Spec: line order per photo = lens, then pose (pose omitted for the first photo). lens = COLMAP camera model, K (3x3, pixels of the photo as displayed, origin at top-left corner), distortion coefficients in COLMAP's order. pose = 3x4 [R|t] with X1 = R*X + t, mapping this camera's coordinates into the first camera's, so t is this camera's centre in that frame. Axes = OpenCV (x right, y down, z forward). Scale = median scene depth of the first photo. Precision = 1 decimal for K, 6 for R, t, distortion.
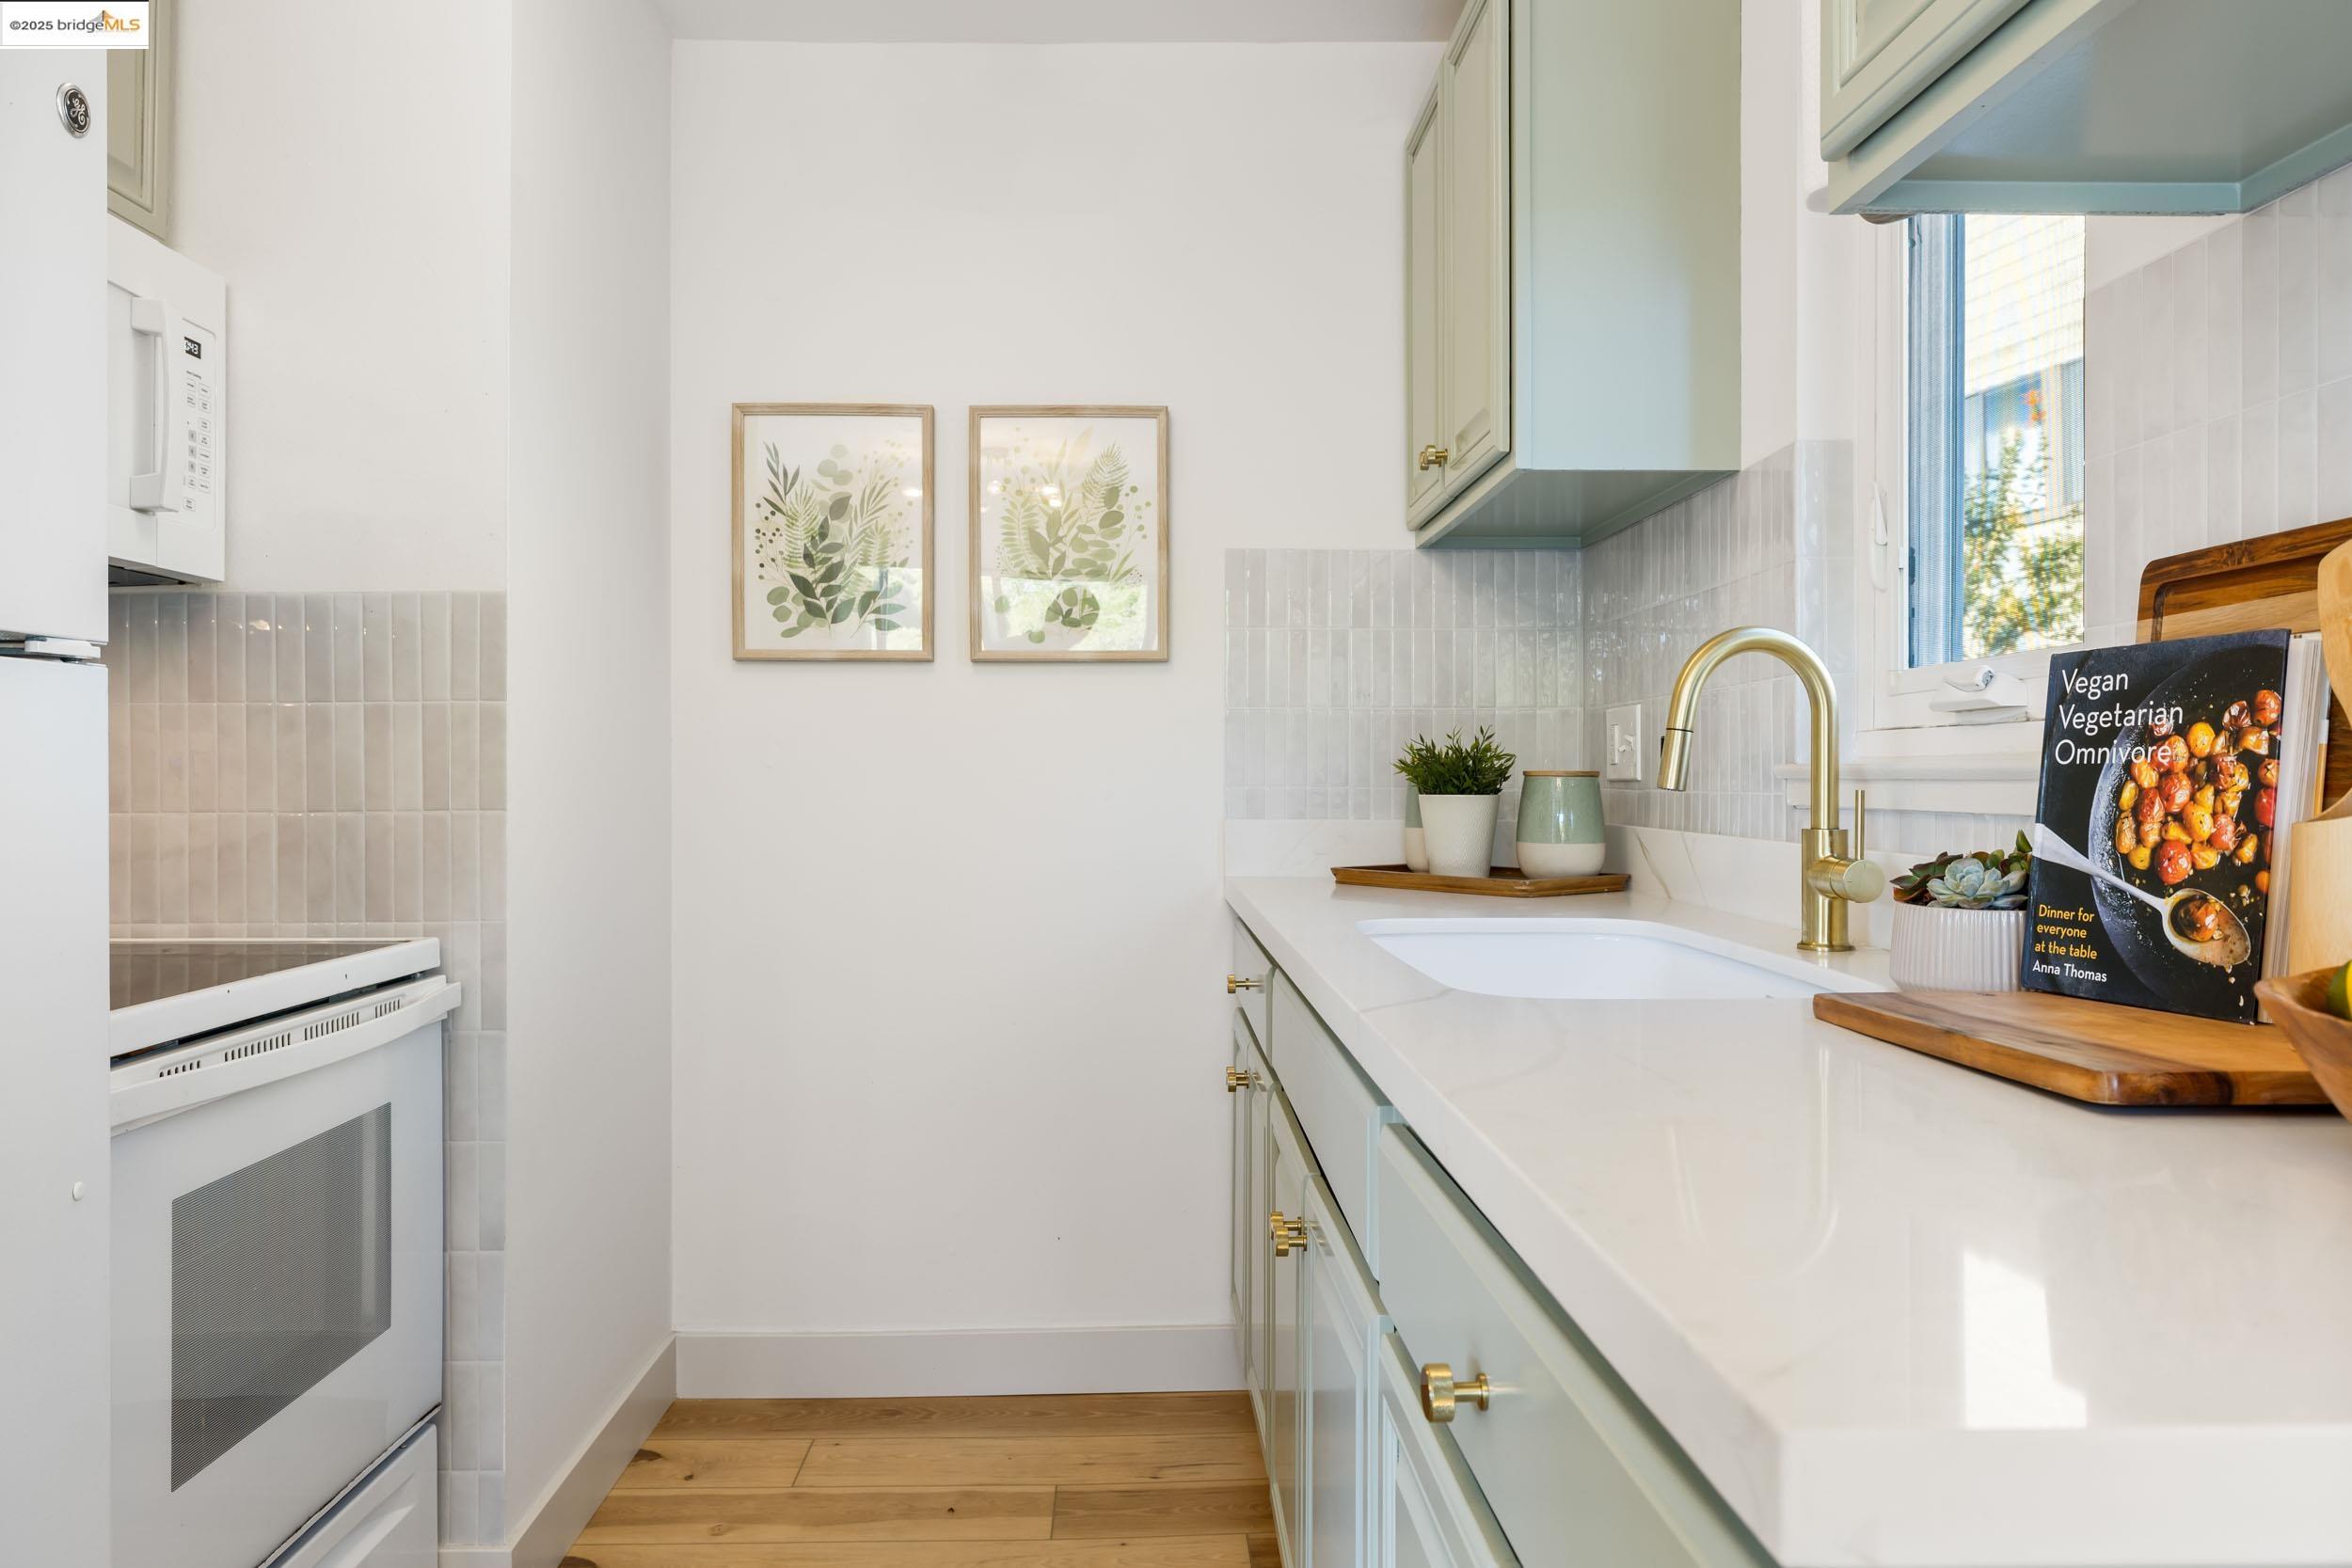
lens RADIAL K [[1658.5, 0, 1131.2], [0, 1658.5, 777.0], [0, 0, 1]] dist [0.004927, 0.000303]
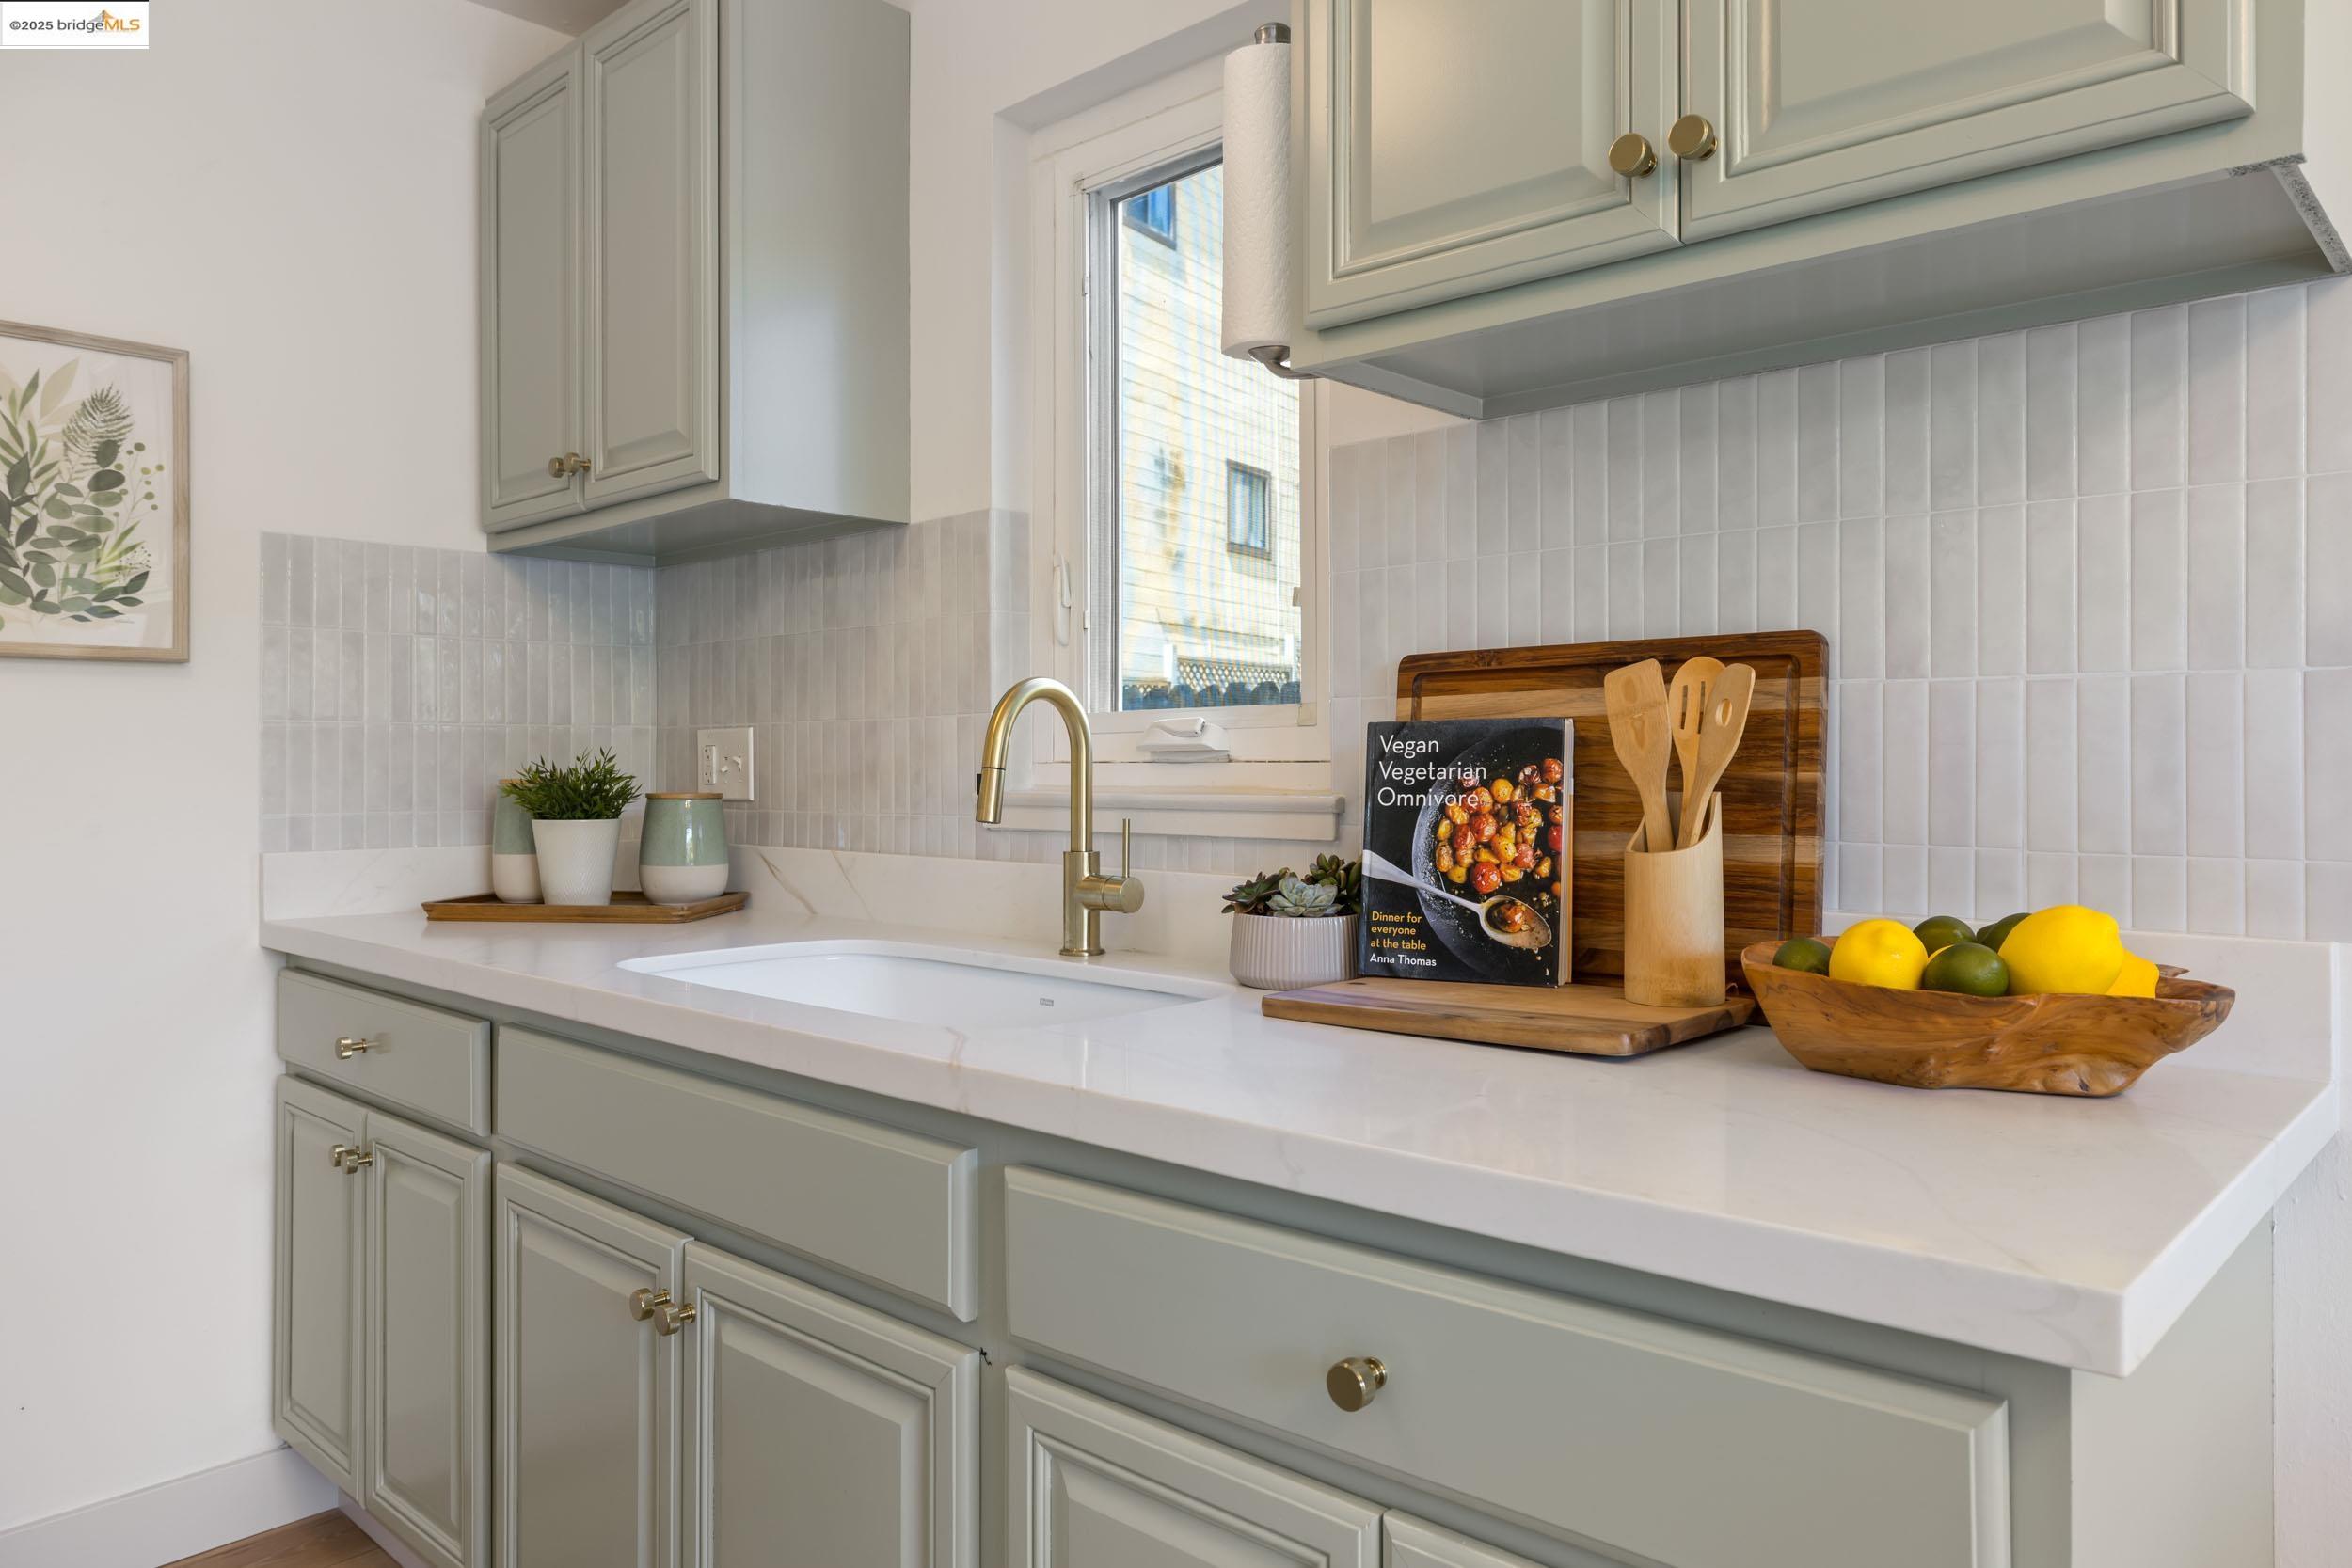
lens RADIAL K [[1627.2, 0, 1181.9], [0, 1627.2, 749.2], [0, 0, 1]] dist [0.011017, 0.002806]
pose [[0.694144, 0.003261, 0.719829, -0.506941], [0.003787, 0.999959, -0.008183, -0.043778], [-0.719827, 0.008406, 0.694103, 0.206891]]
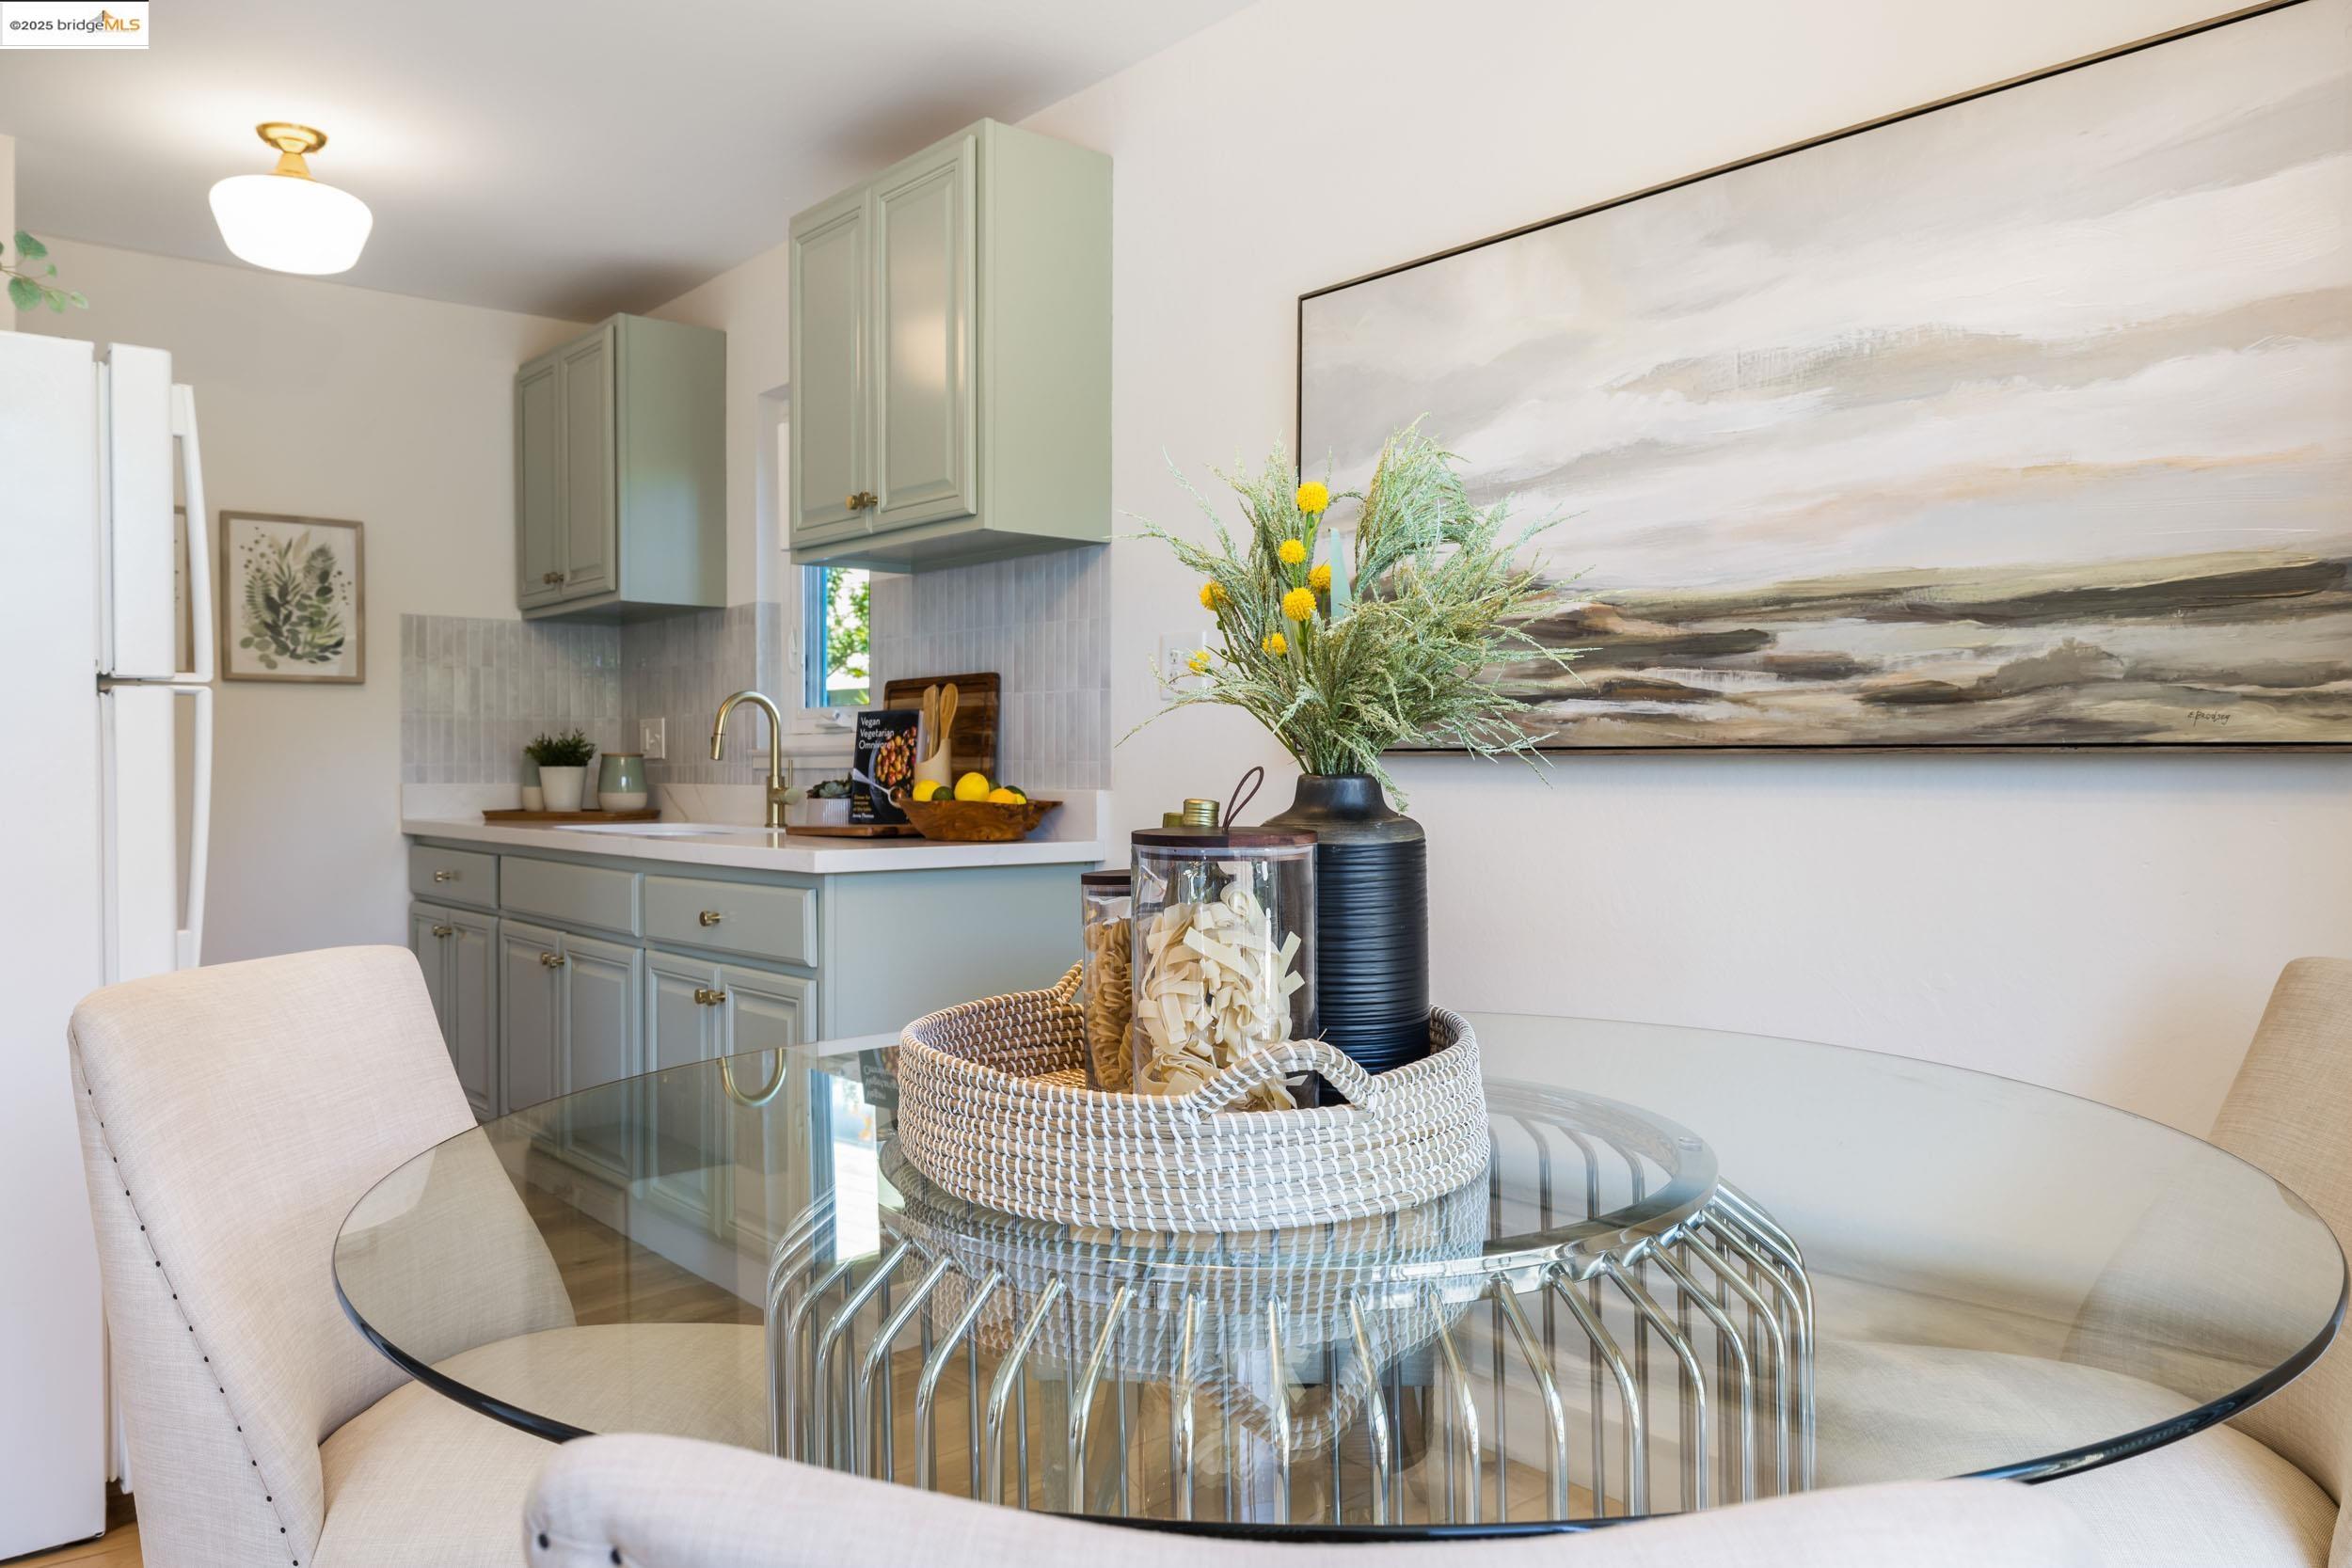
lens RADIAL K [[1789.0, 0, 1176.0], [0, 1789.0, 784.0], [0, 0, 1]] dist [0.046426, 0.001416]
pose [[0.782901, -0.005502, 0.622122, -1.033924], [0.001470, 0.999974, 0.006994, 0.035433], [-0.622145, -0.004561, 0.782889, -1.935392]]
